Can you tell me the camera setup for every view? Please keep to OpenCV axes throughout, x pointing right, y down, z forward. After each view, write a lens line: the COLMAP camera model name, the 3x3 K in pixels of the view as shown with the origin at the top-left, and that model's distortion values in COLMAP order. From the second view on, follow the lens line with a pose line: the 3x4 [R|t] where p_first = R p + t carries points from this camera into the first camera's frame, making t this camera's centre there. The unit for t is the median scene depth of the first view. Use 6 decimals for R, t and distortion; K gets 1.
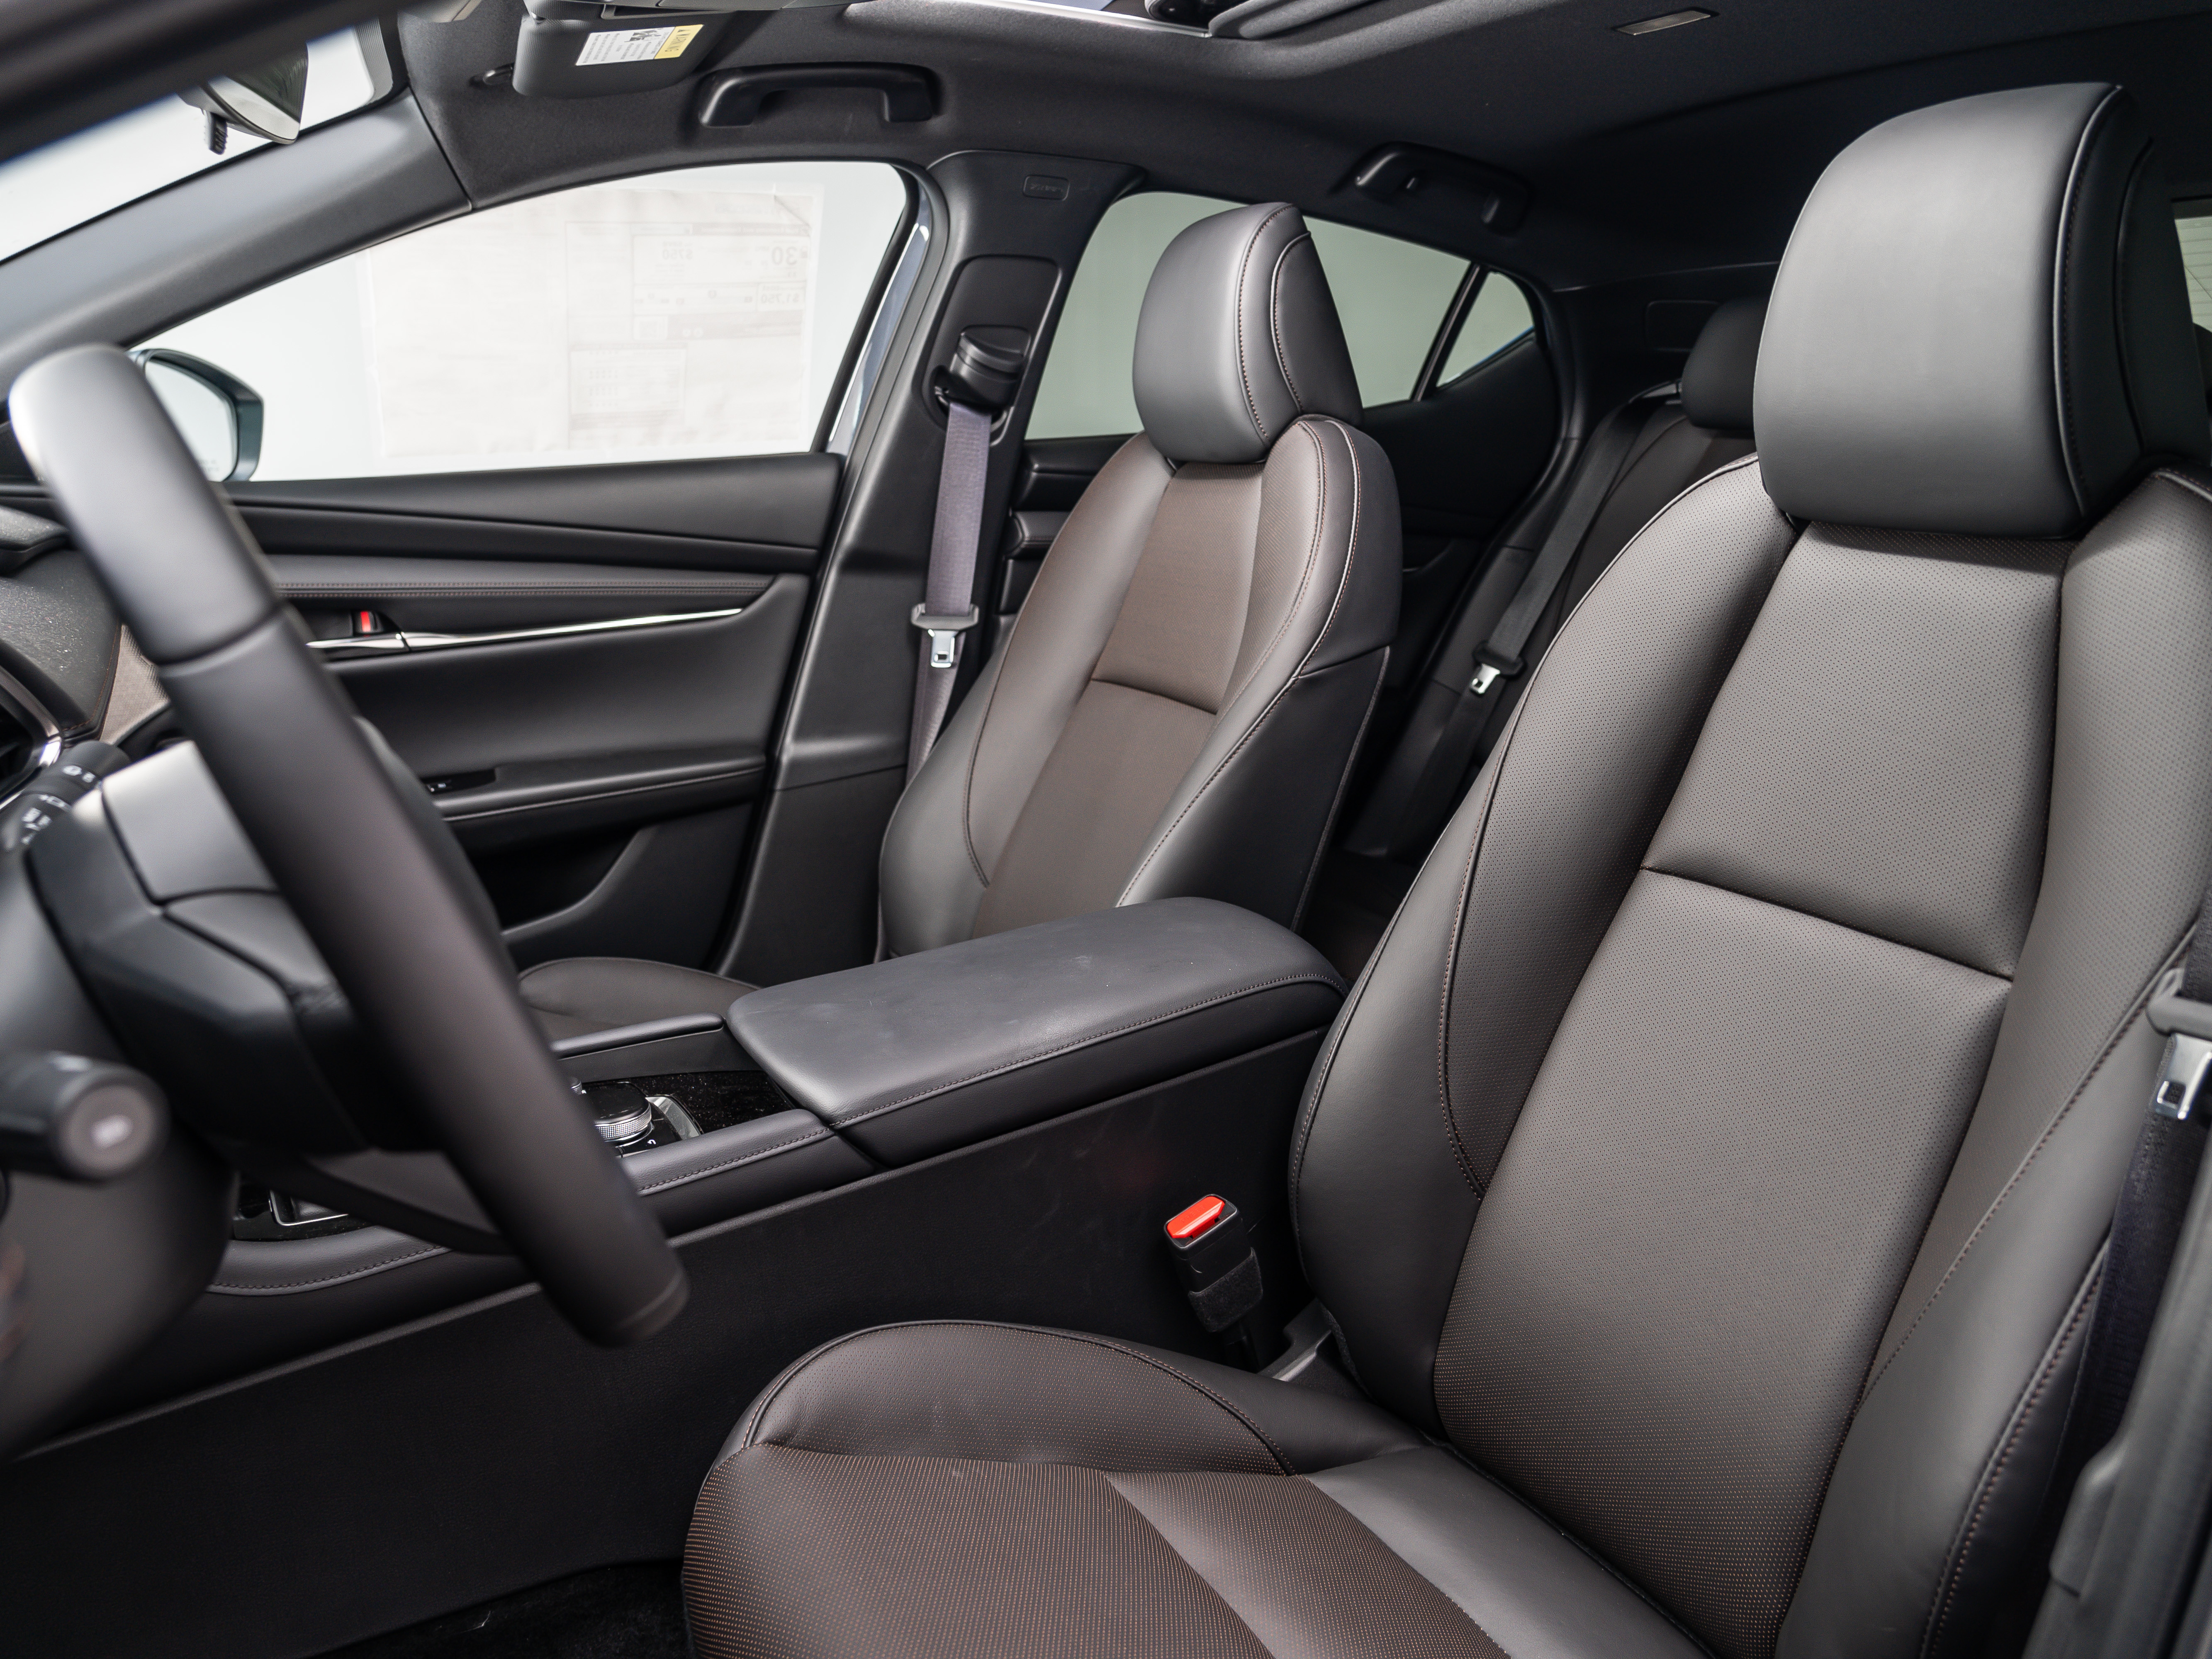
lens RADIAL K [[1677.8, 0, 1106.0], [0, 1677.8, 829.5], [0, 0, 1]] dist [-0.027856, 0.005857]
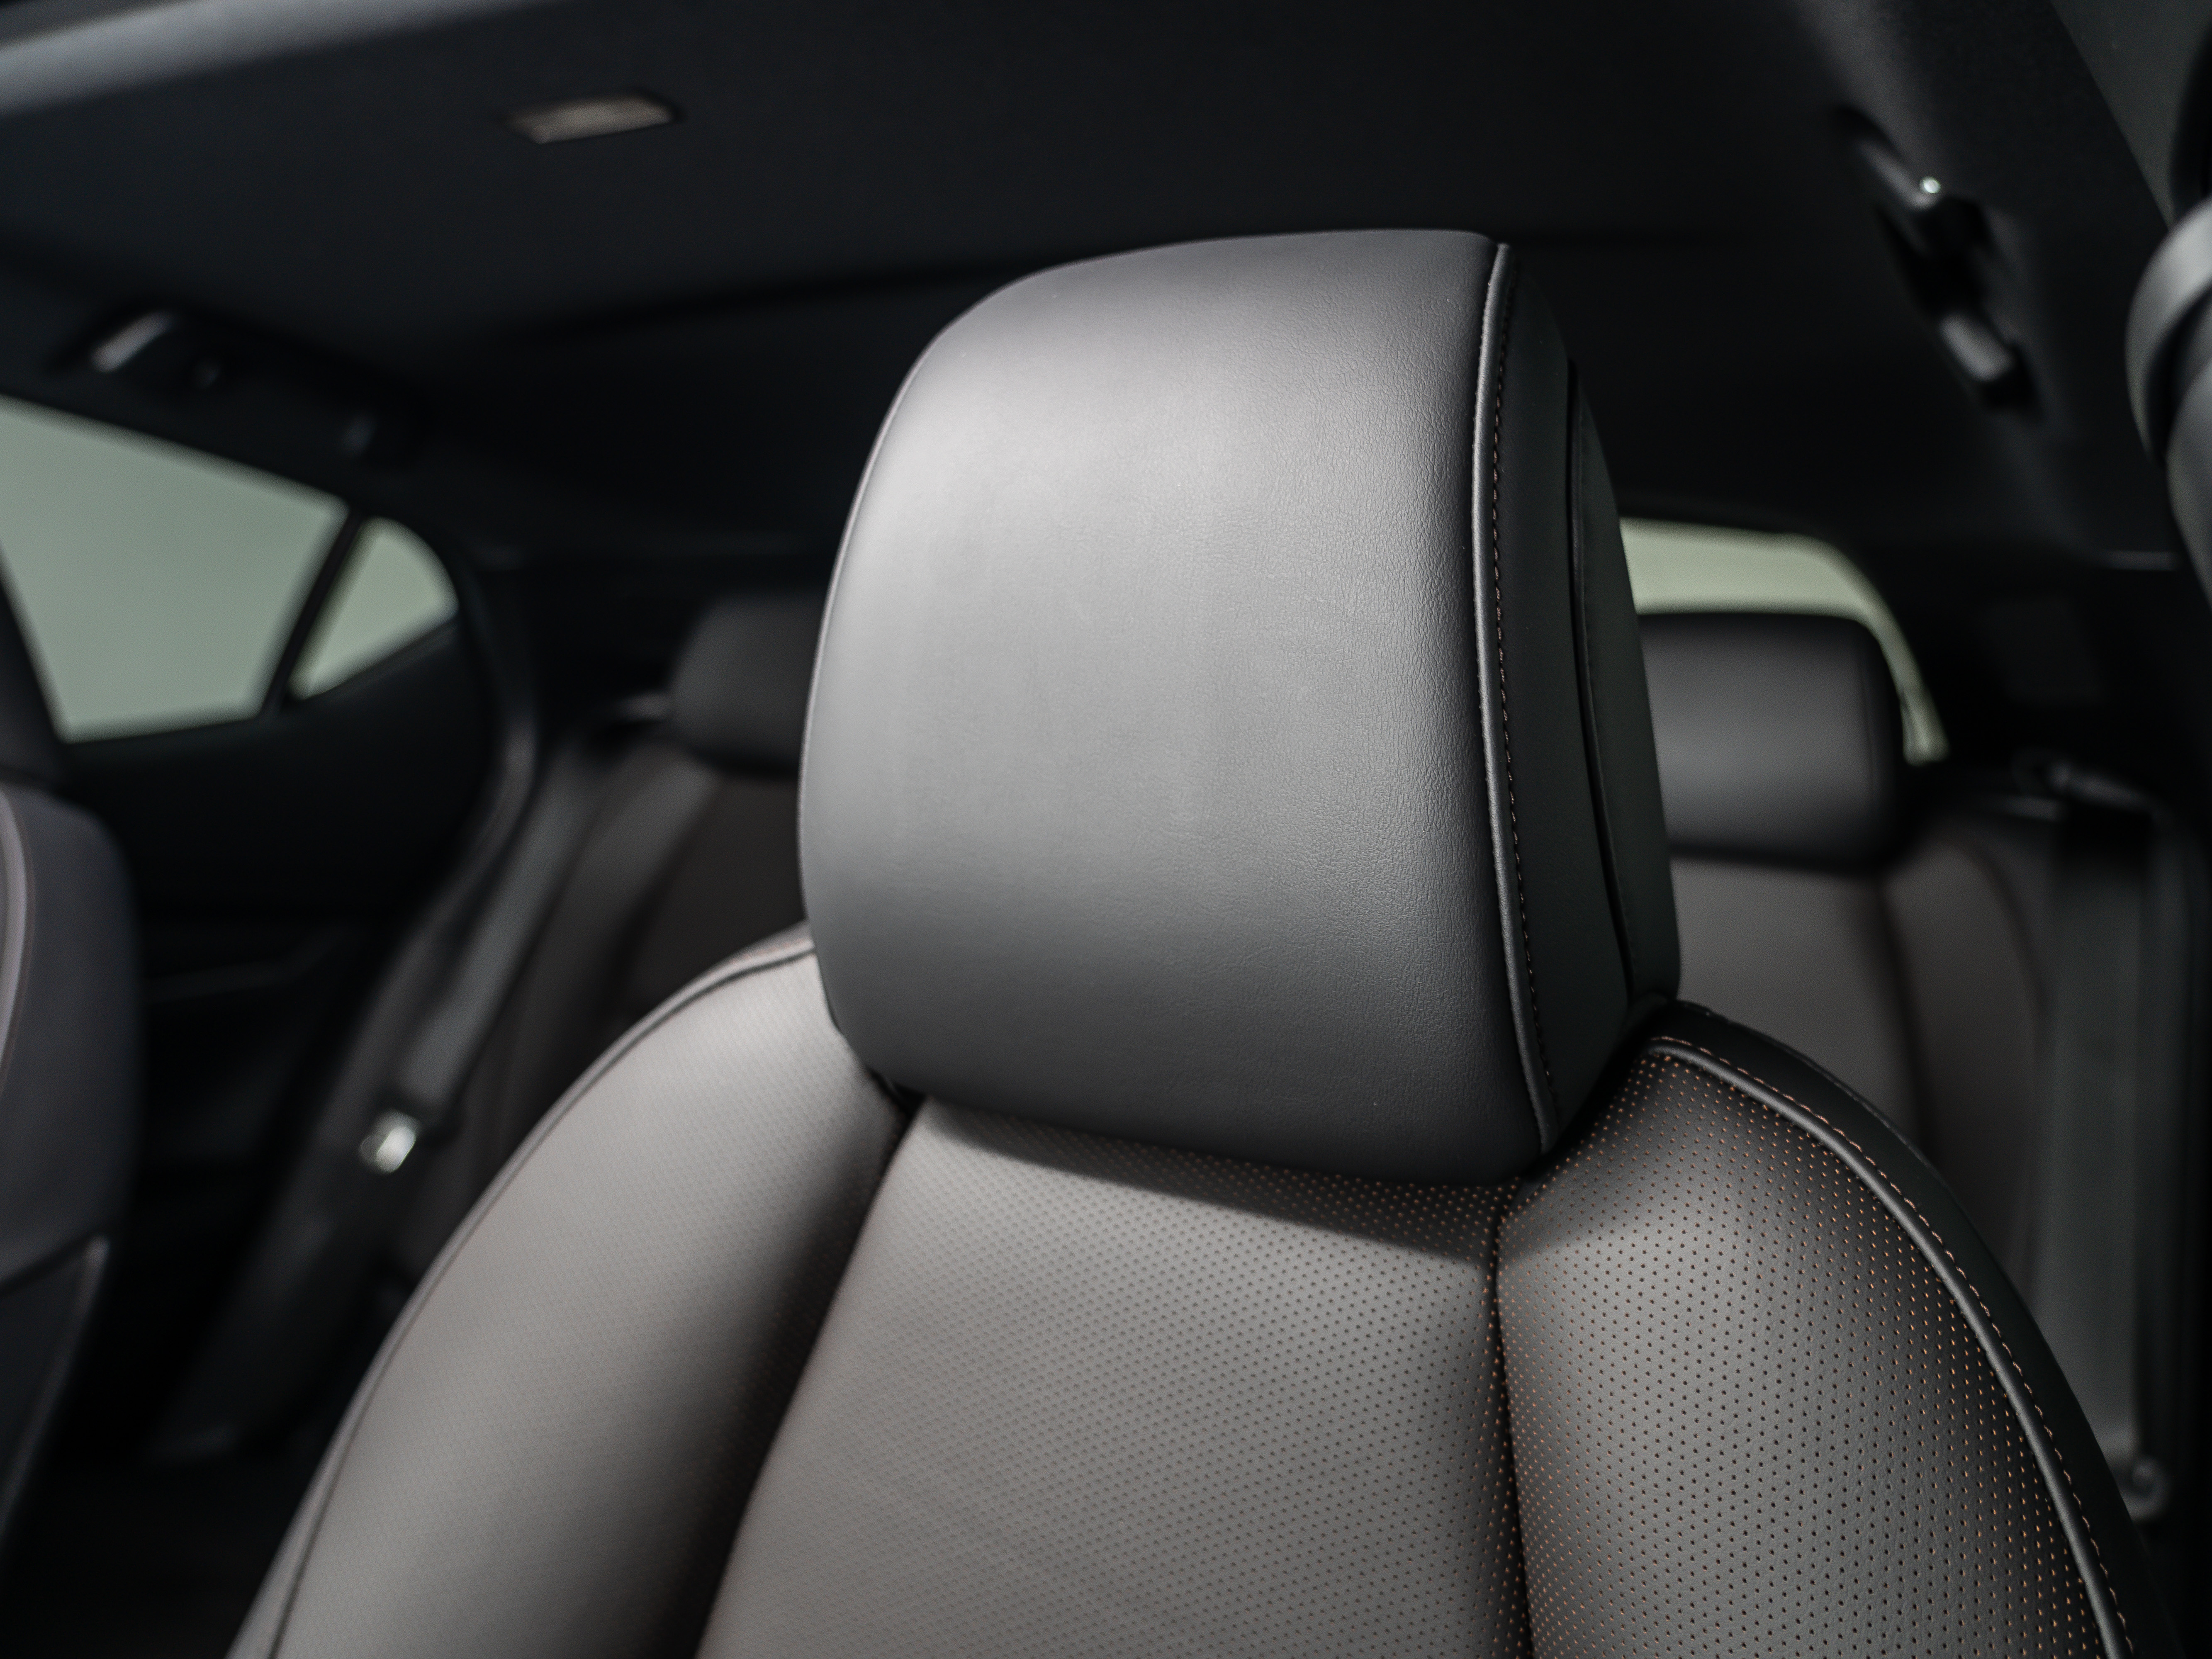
lens RADIAL K [[1616.1, 0, 1106.2], [0, 1616.1, 774.5], [0, 0, 1]] dist [-0.001773, -0.000246]
pose [[0.838260, -0.000170, 0.545271, 0.209839], [0.096716, 0.984190, -0.148378, -0.192939], [-0.536625, 0.177115, 0.825023, 0.566370]]
